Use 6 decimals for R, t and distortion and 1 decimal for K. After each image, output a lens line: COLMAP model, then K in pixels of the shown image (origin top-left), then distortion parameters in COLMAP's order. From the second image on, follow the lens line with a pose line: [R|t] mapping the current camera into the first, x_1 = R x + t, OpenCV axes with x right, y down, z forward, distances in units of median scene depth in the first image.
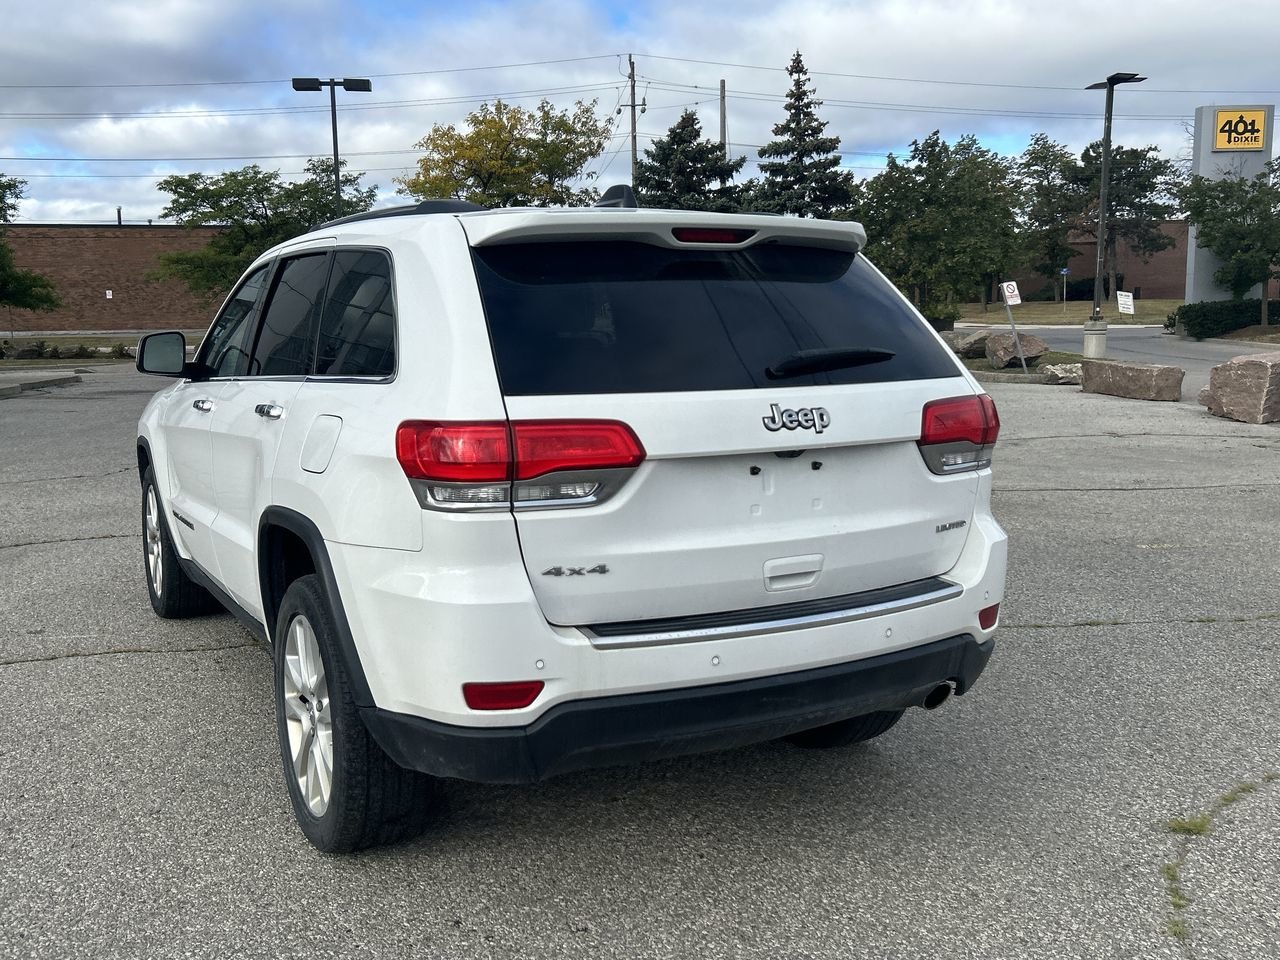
lens RADIAL K [[1213.8, 0, 624.4], [0, 1213.8, 478.7], [0, 0, 1]] dist [0.068049, -0.084327]
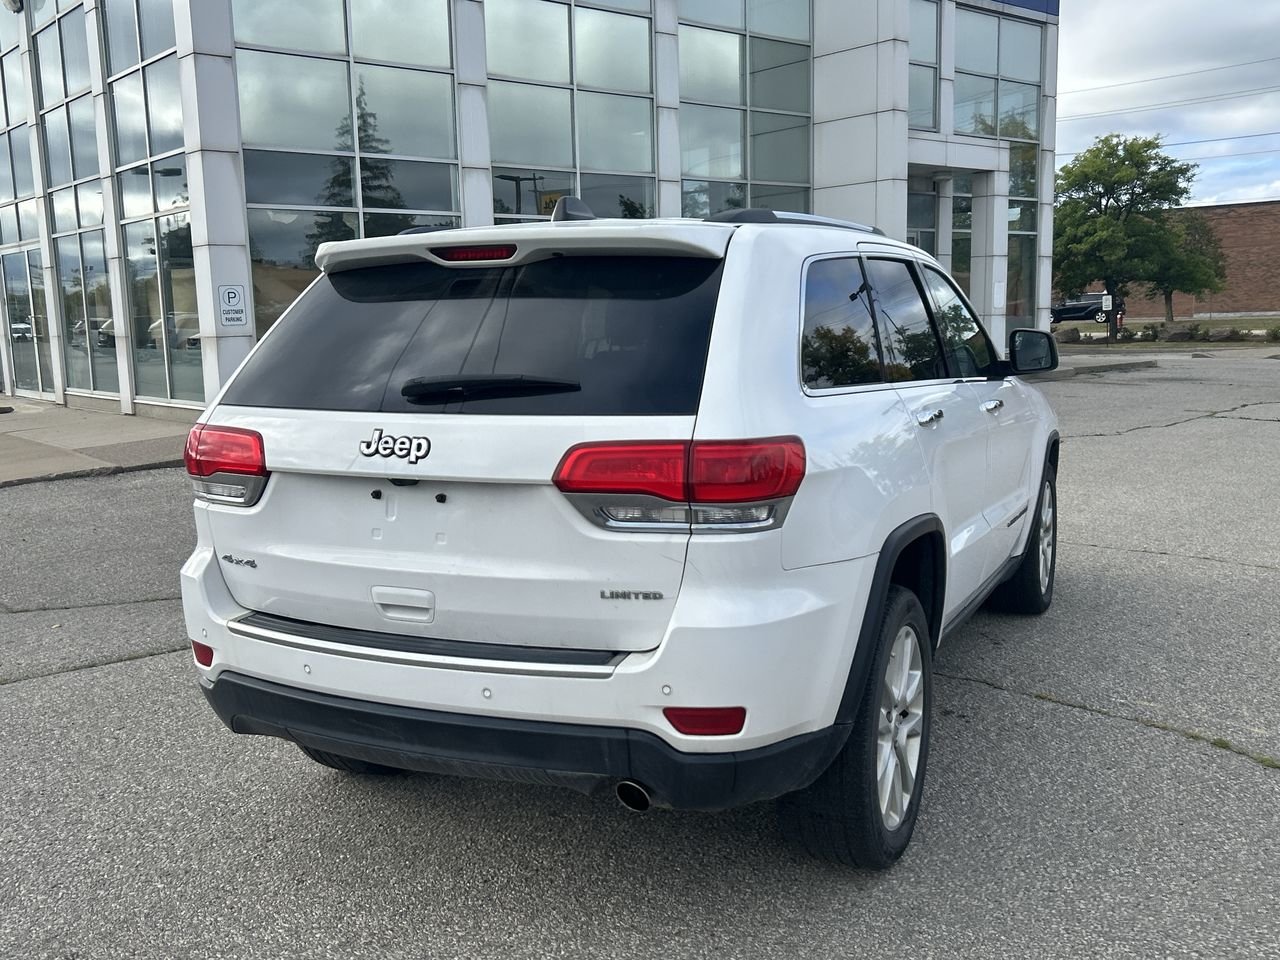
lens RADIAL K [[1217.1, 0, 625.5], [0, 1217.1, 487.4], [0, 0, 1]] dist [0.085551, -0.147787]
pose [[0.582055, 0.112304, -0.805357, 0.087661], [-0.093796, 0.993079, 0.070692, -0.008705], [0.807722, 0.034392, 0.588560, 0.048737]]
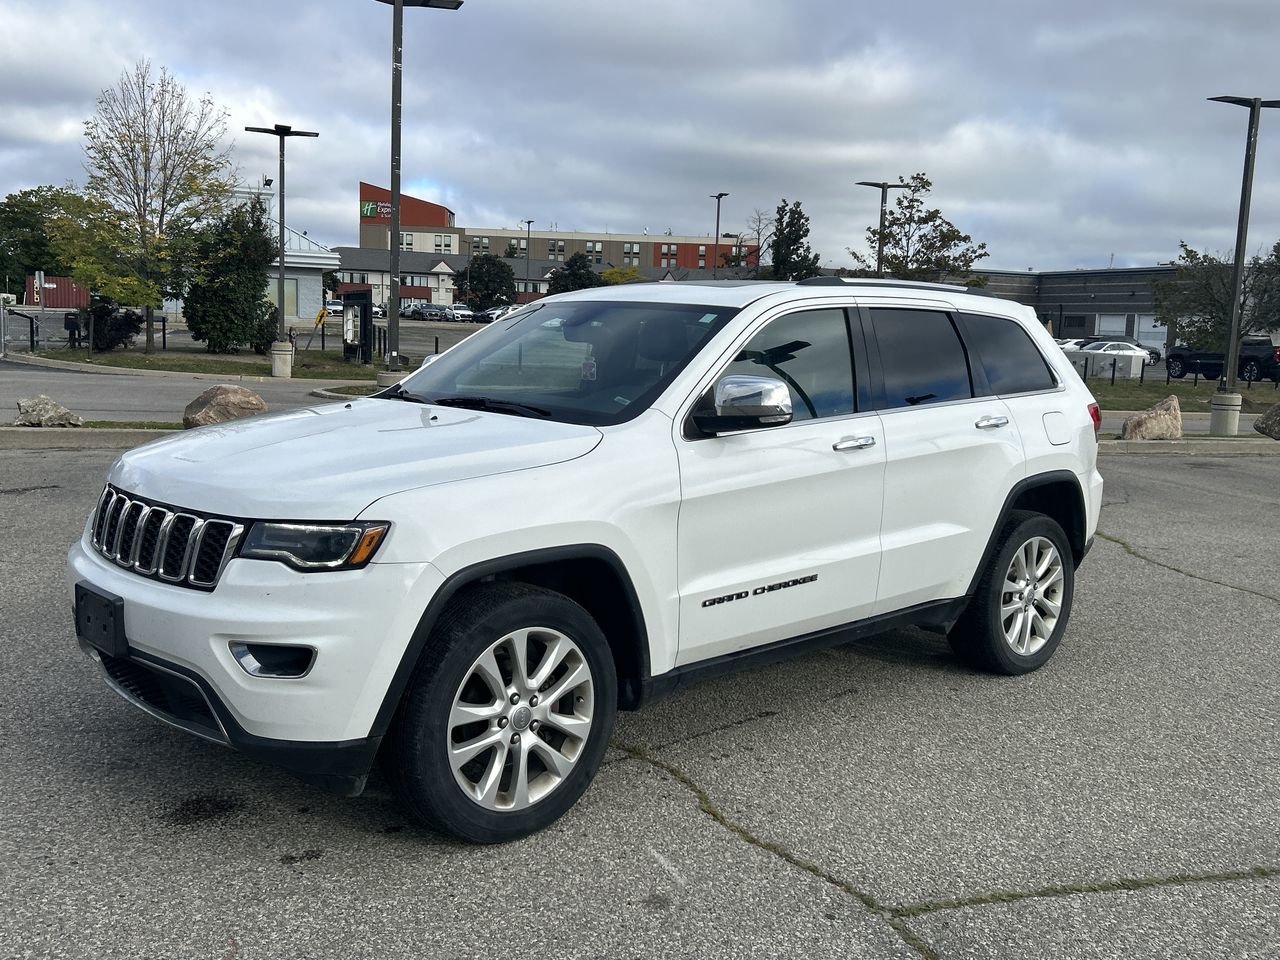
lens RADIAL K [[1209.5, 0, 621.0], [0, 1209.5, 477.5], [0, 0, 1]] dist [0.095461, -0.148330]
pose [[-0.235904, -0.122102, 0.964075, -0.170552], [0.104422, 0.983146, 0.150069, -0.027250], [-0.966150, 0.136073, -0.219177, 0.188266]]
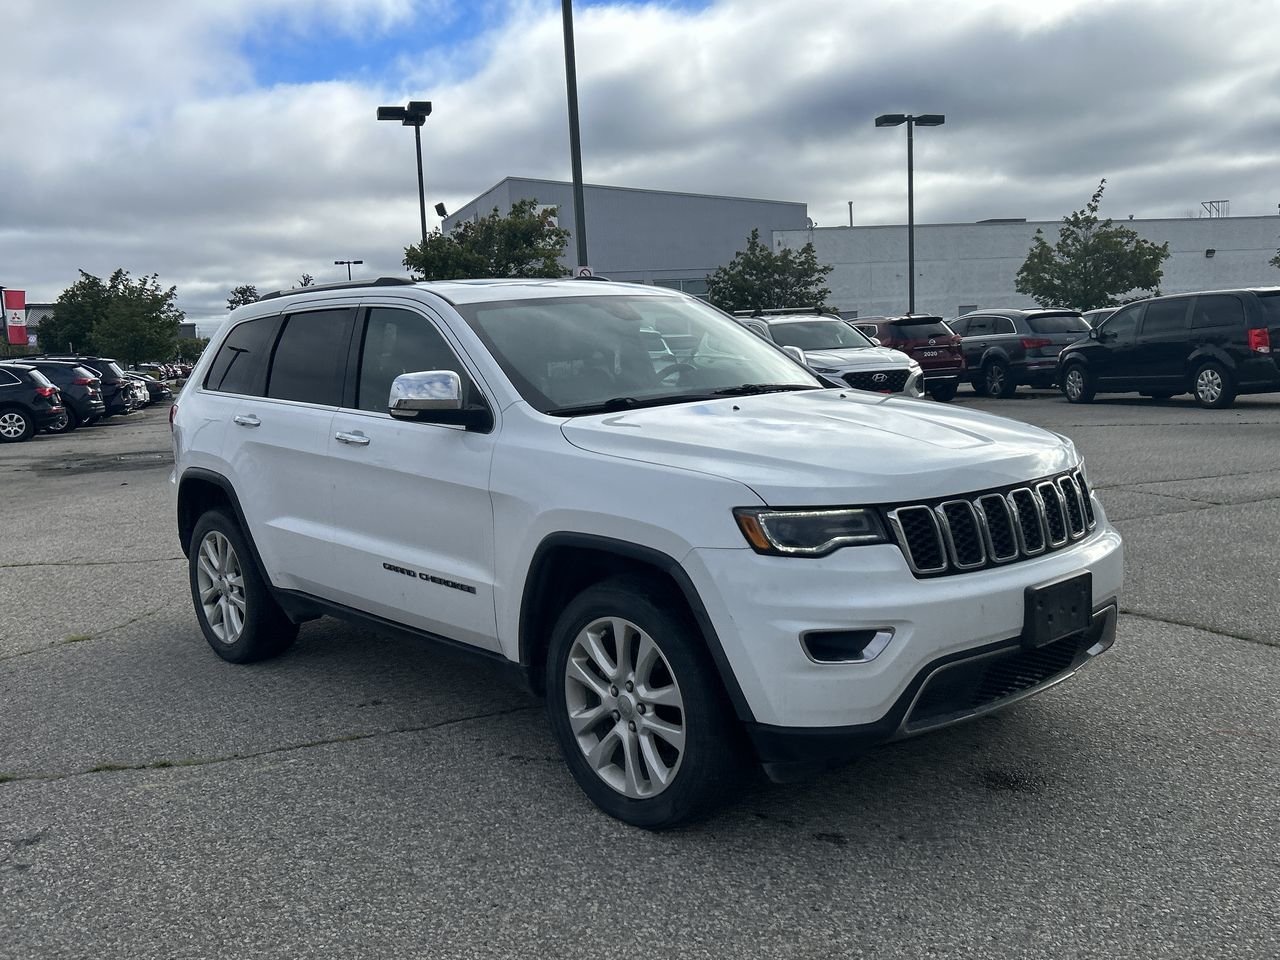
lens RADIAL K [[1209.5, 0, 621.0], [0, 1209.5, 477.5], [0, 0, 1]] dist [0.095461, -0.148330]
pose [[-0.973953, 0.080833, -0.211851, 0.002859], [0.025683, 0.967614, 0.251124, -0.042052], [0.225289, 0.239142, -0.944487, 0.300154]]
